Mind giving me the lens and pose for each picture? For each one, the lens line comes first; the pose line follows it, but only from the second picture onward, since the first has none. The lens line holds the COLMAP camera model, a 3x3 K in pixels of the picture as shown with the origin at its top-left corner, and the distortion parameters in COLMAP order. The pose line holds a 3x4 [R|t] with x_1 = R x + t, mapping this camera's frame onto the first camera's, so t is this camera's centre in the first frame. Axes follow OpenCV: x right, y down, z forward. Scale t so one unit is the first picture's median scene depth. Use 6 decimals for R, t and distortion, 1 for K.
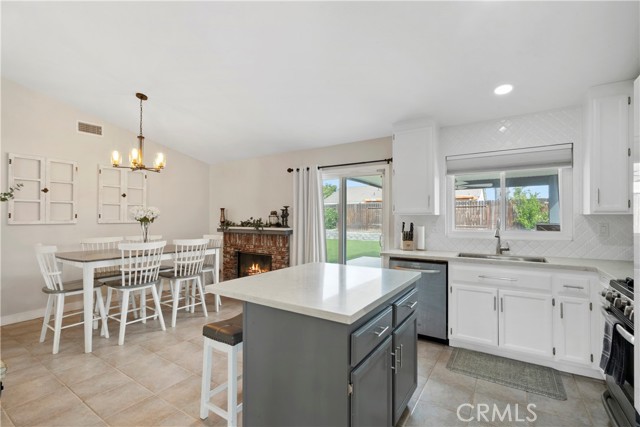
lens RADIAL K [[290.0, 0, 319.7], [0, 290.0, 216.7], [0, 0, 1]] dist [-0.000398, 0.000585]
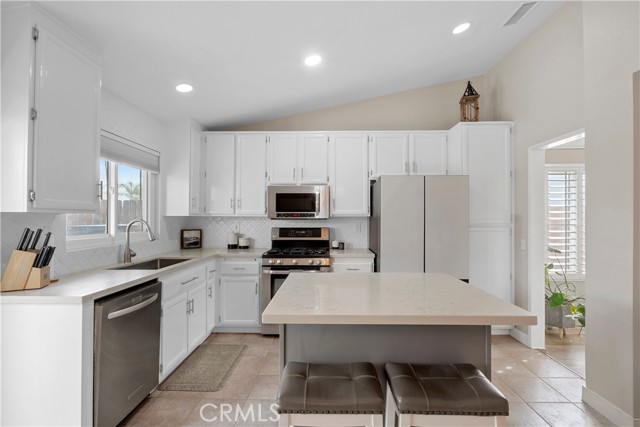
lens RADIAL K [[290.0, 0, 320.2], [0, 290.0, 211.9], [0, 0, 1]] dist [-0.000398, 0.000585]
pose [[-0.524566, 0.016128, 0.851217, -0.411830], [-0.006955, 0.999706, -0.023227, 0.000845], [-0.851341, -0.018104, -0.524300, 1.042344]]
